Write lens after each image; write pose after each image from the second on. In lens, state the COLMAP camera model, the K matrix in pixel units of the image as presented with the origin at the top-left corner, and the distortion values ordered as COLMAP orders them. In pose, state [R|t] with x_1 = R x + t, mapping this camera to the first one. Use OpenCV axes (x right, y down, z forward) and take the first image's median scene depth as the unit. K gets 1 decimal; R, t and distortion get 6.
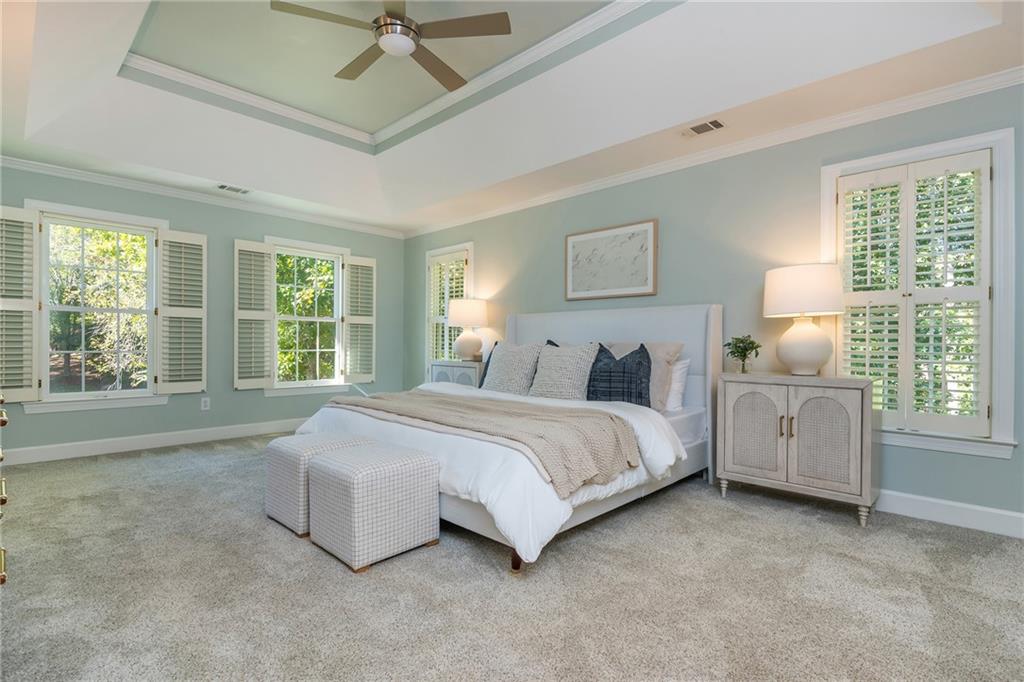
lens RADIAL K [[500.7, 0, 514.9], [0, 500.7, 344.0], [0, 0, 1]] dist [0.009777, -0.005881]
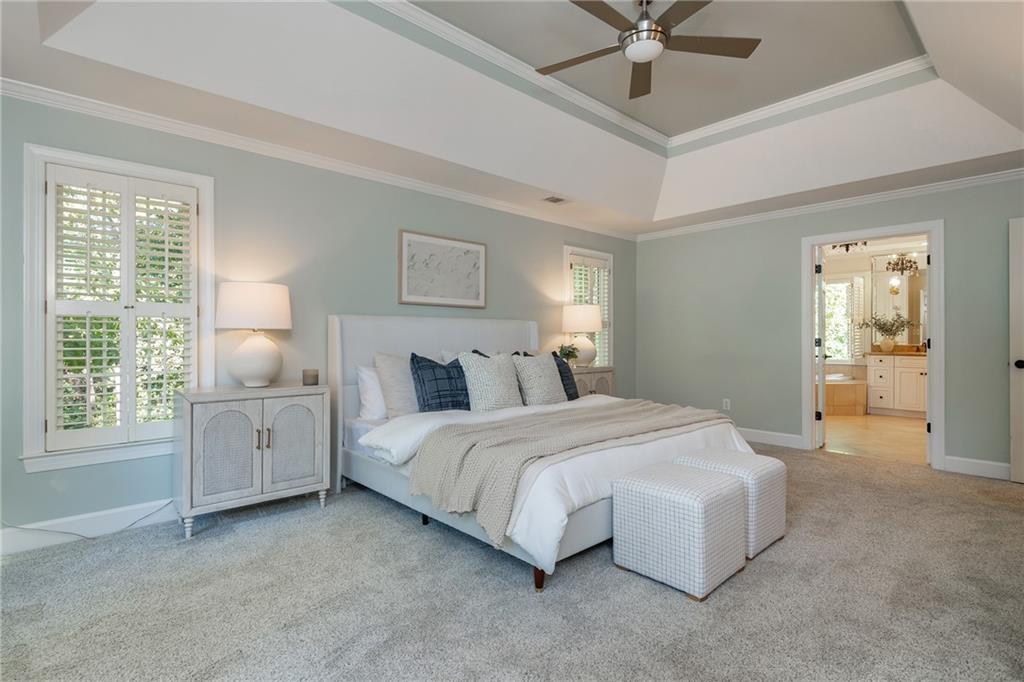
lens RADIAL K [[500.7, 0, 528.5], [0, 500.7, 341.5], [0, 0, 1]] dist [0.009777, -0.005881]
pose [[0.039605, 0.011357, 0.999151, -0.774626], [0.022165, 0.999679, -0.012242, -0.004515], [-0.998970, 0.022631, 0.039340, 0.753306]]
